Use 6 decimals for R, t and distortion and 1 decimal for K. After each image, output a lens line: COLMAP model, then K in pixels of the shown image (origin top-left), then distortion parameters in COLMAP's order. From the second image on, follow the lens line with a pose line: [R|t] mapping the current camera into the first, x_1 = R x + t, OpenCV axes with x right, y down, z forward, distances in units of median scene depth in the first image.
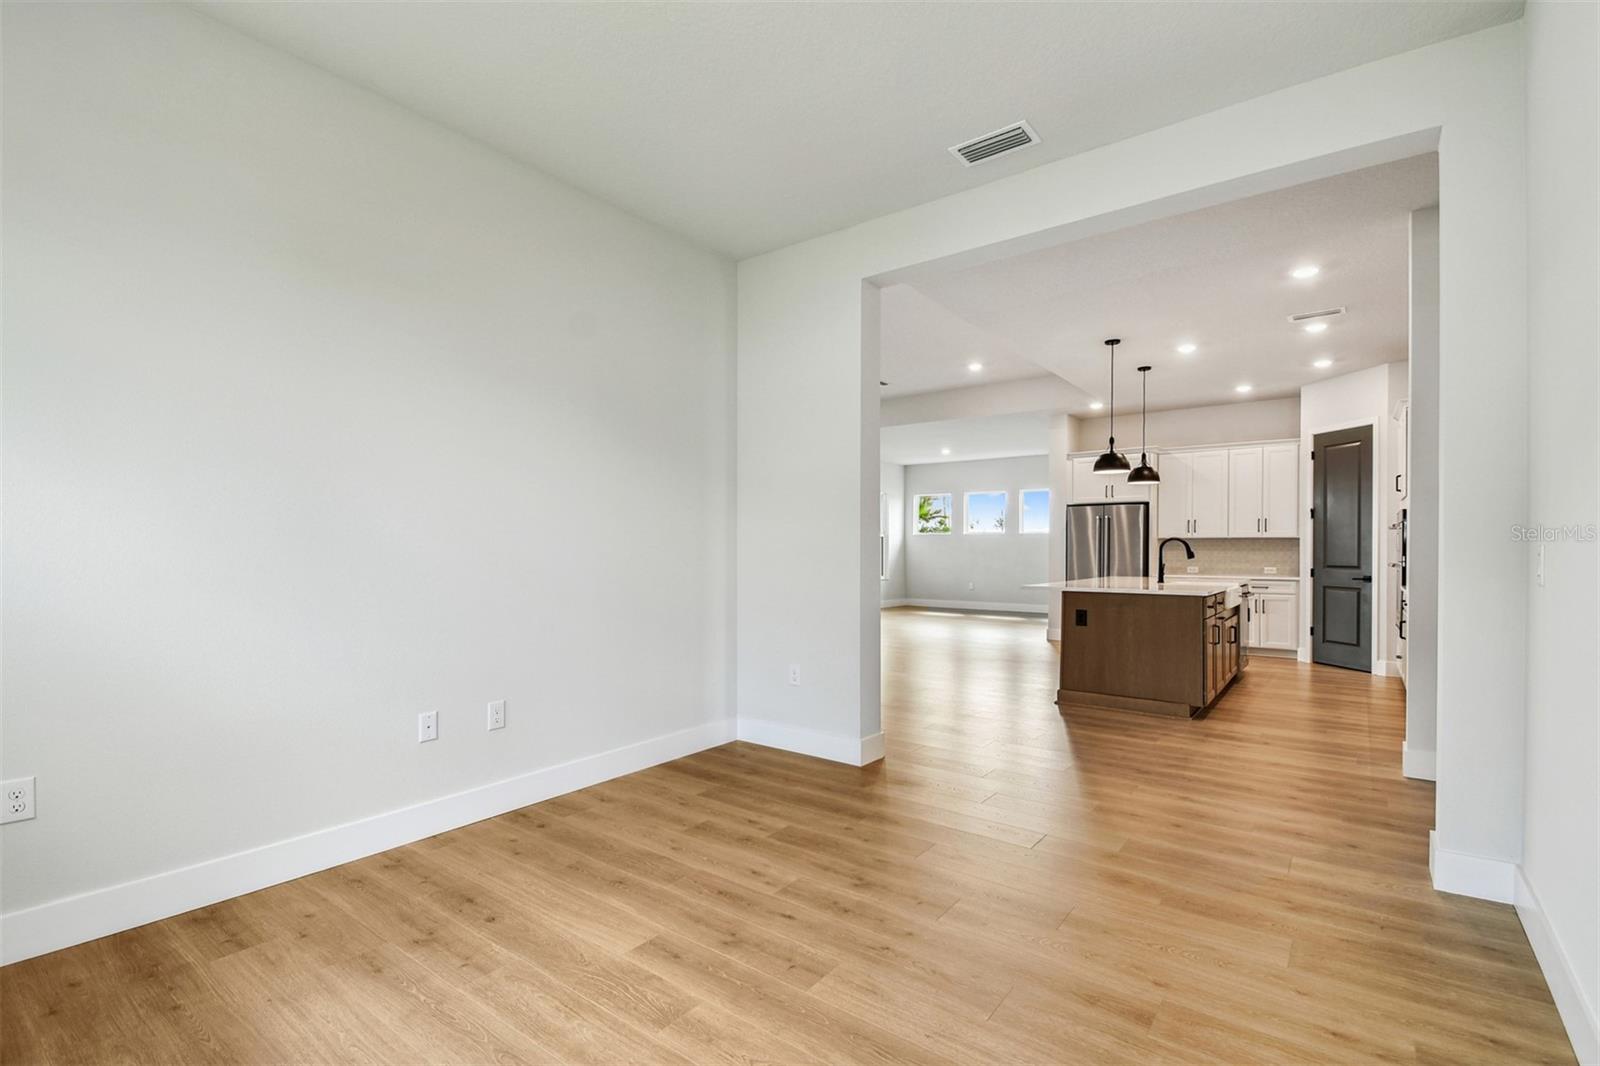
lens RADIAL K [[723.6, 0, 800.0], [0, 723.6, 533.0], [0, 0, 1]] dist [-0.001699, -0.000837]
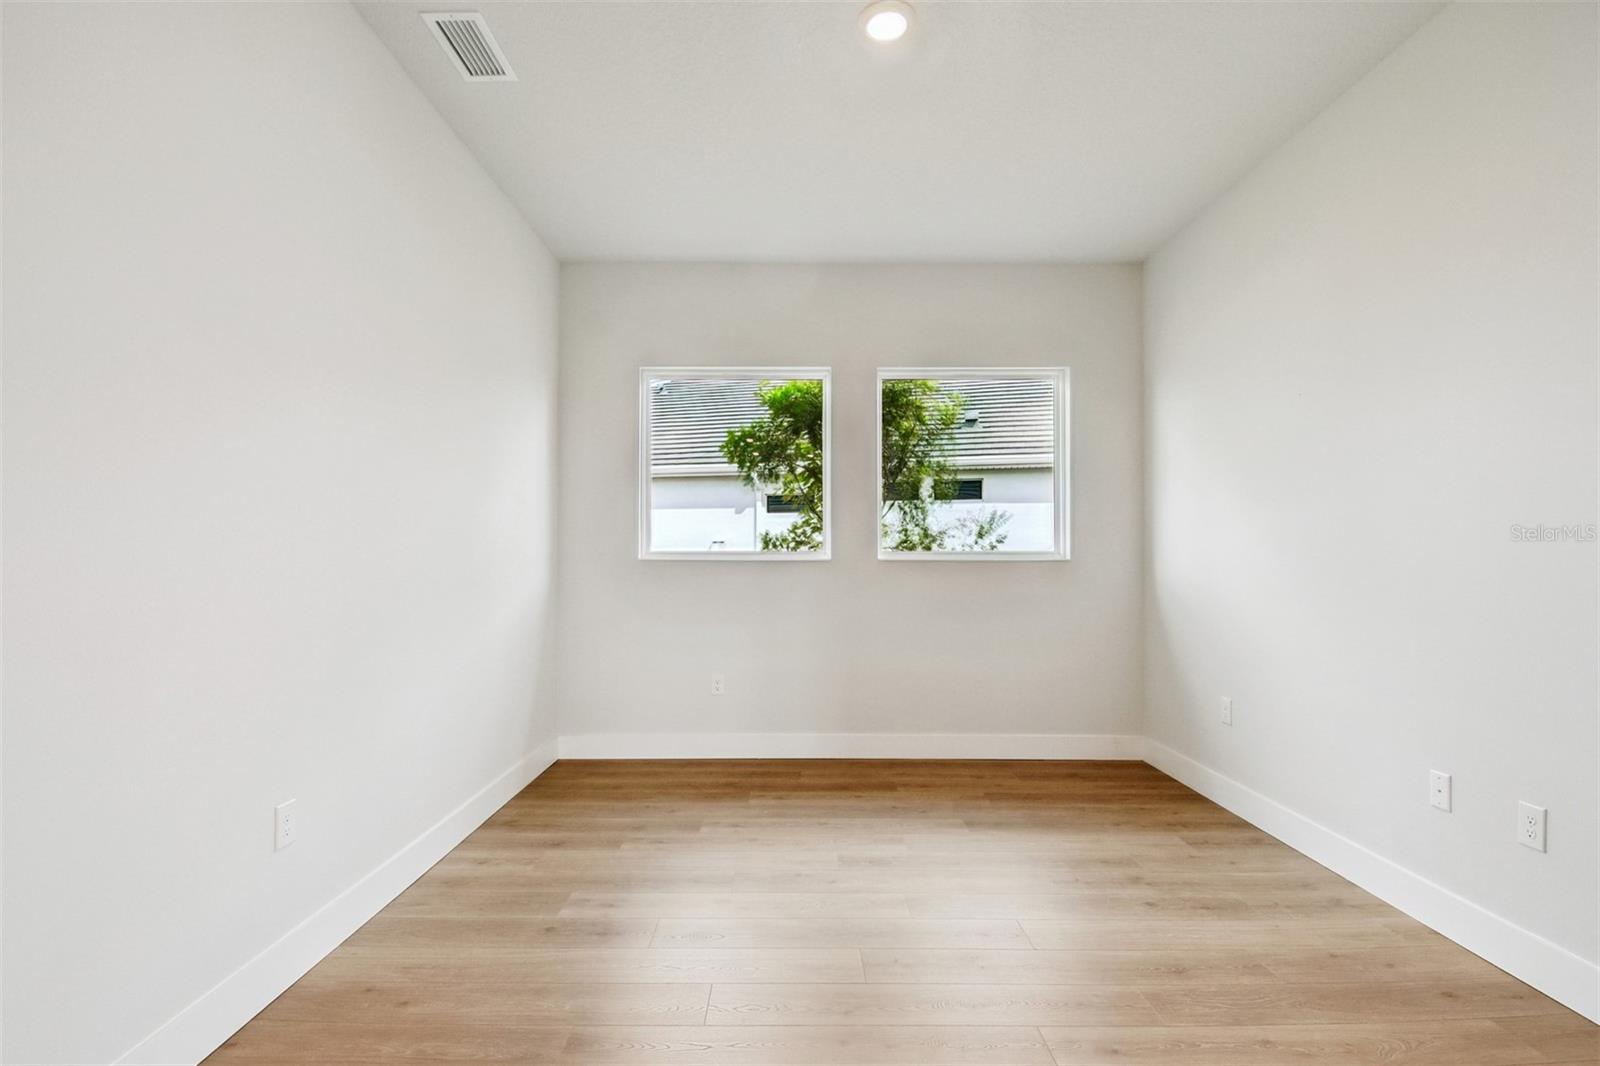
lens RADIAL K [[723.6, 0, 800.0], [0, 723.6, 533.0], [0, 0, 1]] dist [-0.001699, -0.000837]
pose [[-0.776997, -0.020122, -0.629183, 0.731283], [0.002345, 0.999390, -0.034858, 0.006131], [0.629500, -0.028560, -0.776476, 1.614815]]
